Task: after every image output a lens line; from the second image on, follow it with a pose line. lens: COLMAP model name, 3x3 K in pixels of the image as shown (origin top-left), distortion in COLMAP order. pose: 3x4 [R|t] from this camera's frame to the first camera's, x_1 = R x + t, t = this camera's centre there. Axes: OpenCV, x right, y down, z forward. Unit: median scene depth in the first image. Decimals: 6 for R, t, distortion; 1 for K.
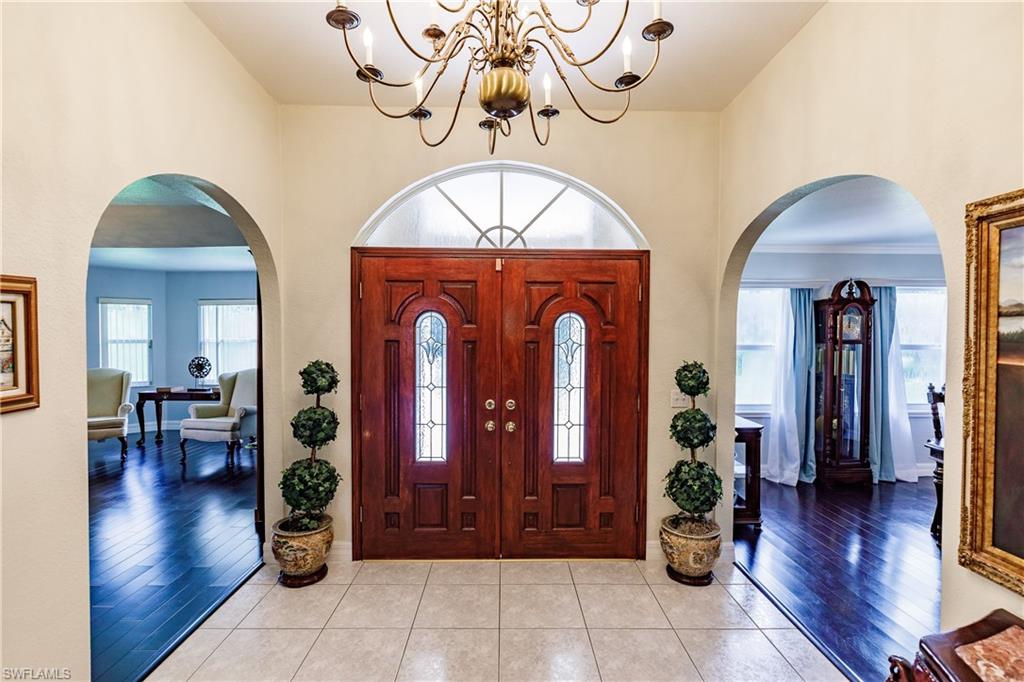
lens RADIAL K [[492.0, 0, 506.4], [0, 492.0, 346.0], [0, 0, 1]] dist [-0.010024, 0.001749]
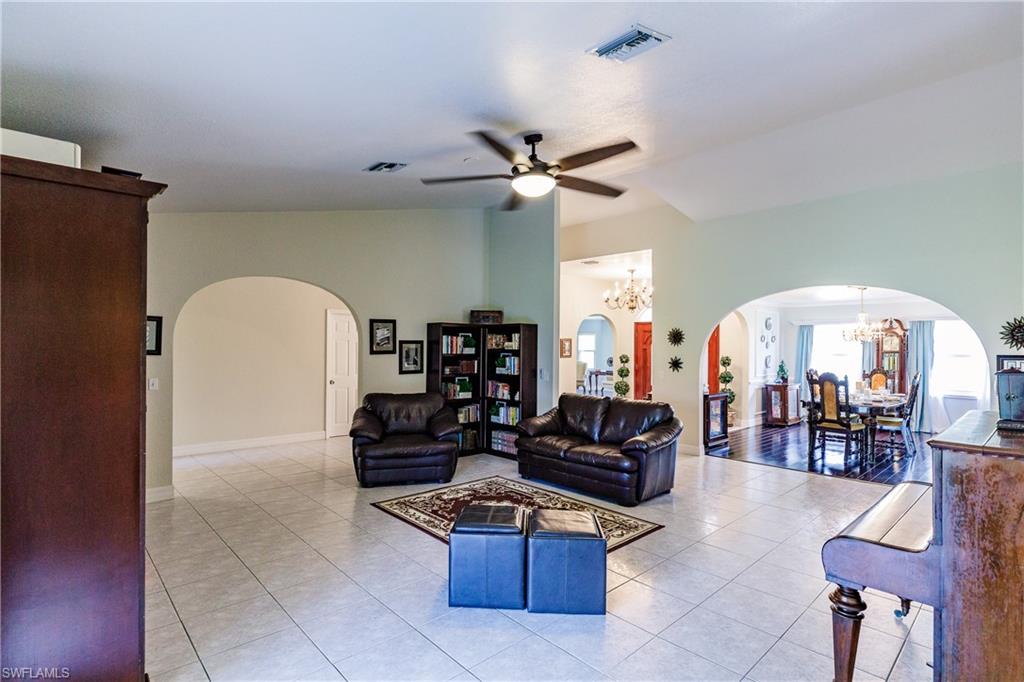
lens RADIAL K [[492.0, 0, 509.9], [0, 492.0, 344.5], [0, 0, 1]] dist [-0.010024, 0.001749]
pose [[0.674463, -0.003824, -0.738298, 1.076290], [-0.020766, 0.999493, -0.024148, 0.038294], [0.738016, 0.031618, 0.674042, -1.297167]]
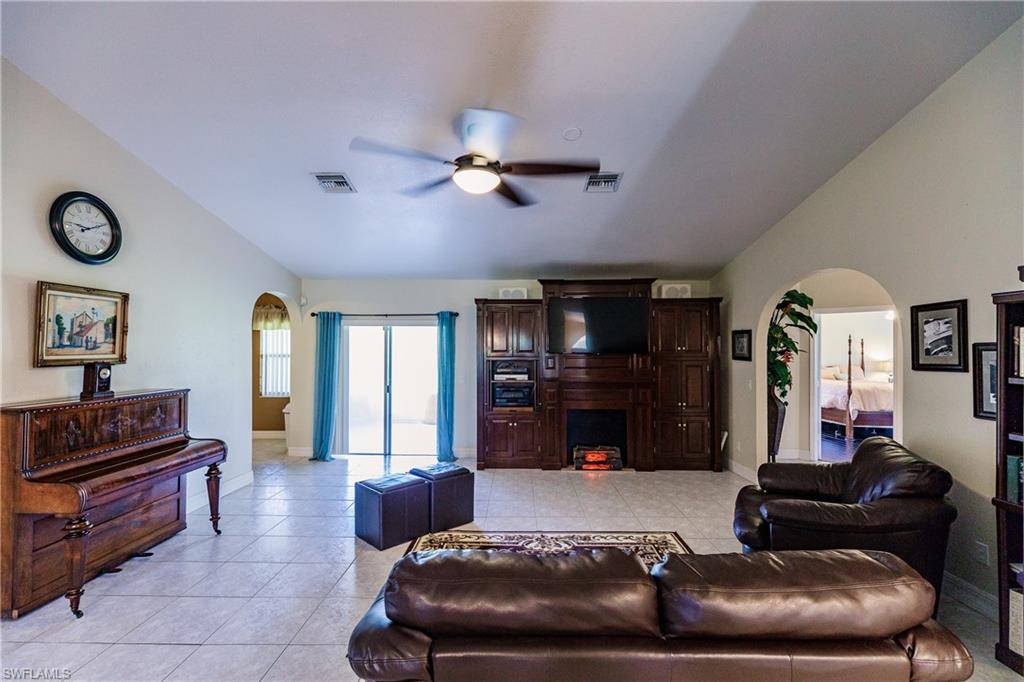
lens RADIAL K [[458.2, 0, 516.7], [0, 458.2, 342.8], [0, 0, 1]] dist [0.010074, 0.001255]
pose [[-0.999915, -0.010658, 0.007490, 0.482496], [-0.010592, 0.999906, 0.008734, 0.003495], [-0.007583, 0.008654, -0.999934, -0.106888]]
